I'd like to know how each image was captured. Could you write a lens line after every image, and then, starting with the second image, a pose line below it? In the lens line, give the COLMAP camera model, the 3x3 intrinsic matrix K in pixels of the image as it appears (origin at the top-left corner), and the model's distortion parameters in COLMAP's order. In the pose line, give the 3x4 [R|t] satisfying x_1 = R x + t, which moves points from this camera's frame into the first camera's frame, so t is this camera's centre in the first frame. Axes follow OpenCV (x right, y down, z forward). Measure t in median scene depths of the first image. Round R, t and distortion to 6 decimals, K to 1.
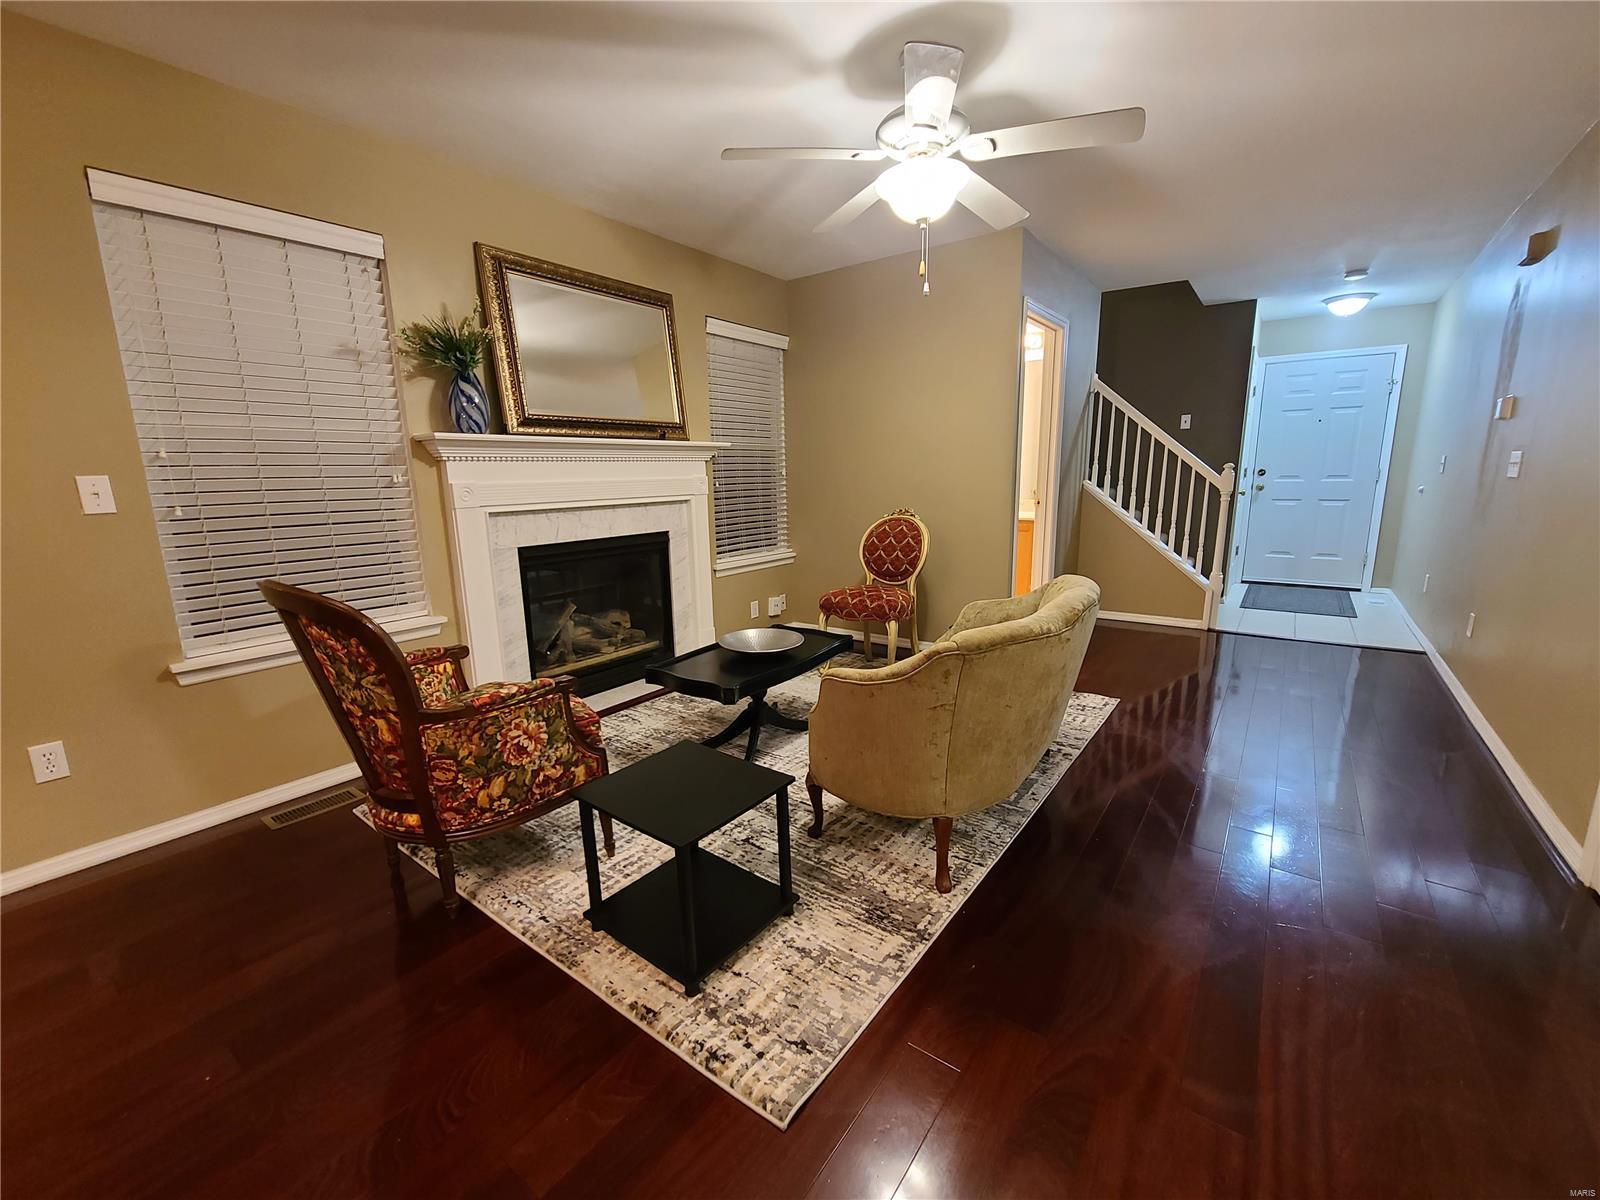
lens RADIAL K [[657.6, 0, 799.2], [0, 657.6, 605.0], [0, 0, 1]] dist [0.000605, 0.000142]
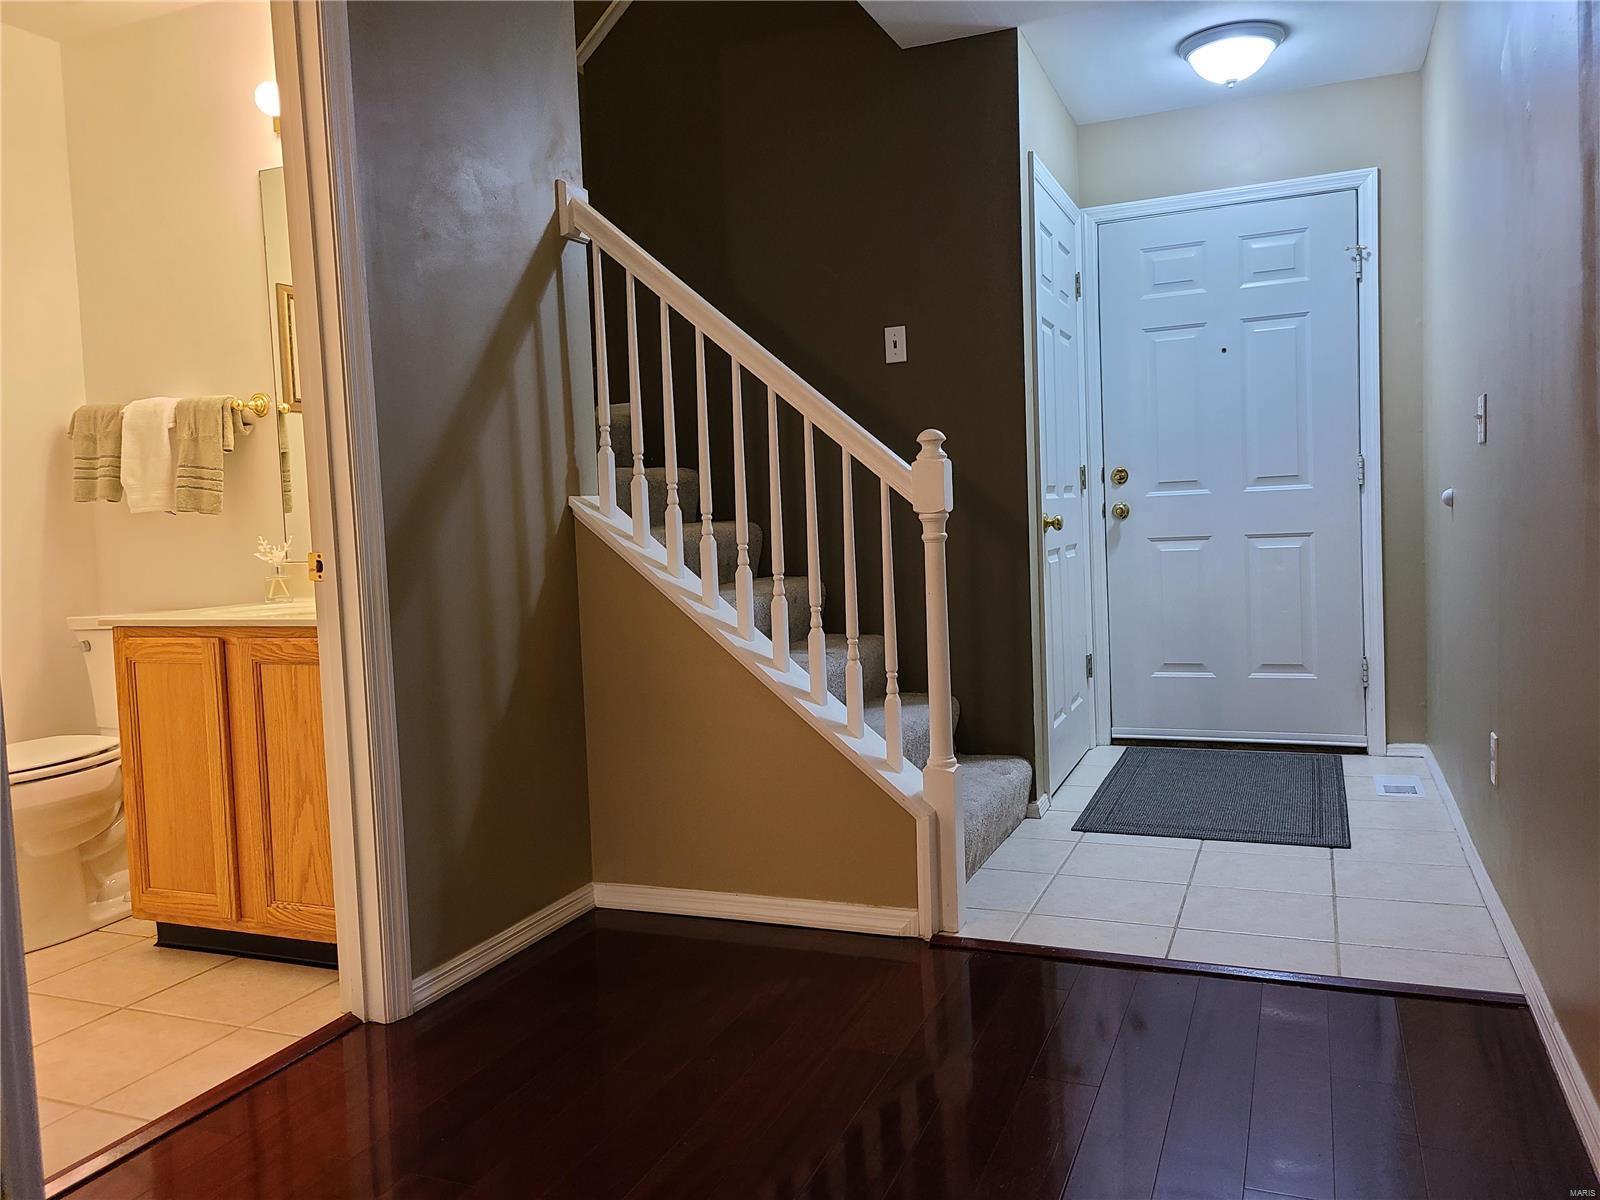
lens RADIAL K [[1212.1, 0, 800.0], [0, 1212.1, 600.0], [0, 0, 1]] dist [0.052163, -0.001051]
pose [[0.970353, -0.046381, 0.237201, 0.358779], [0.078733, 0.988541, -0.128791, -0.046915], [-0.228509, 0.143649, 0.962886, 0.357237]]
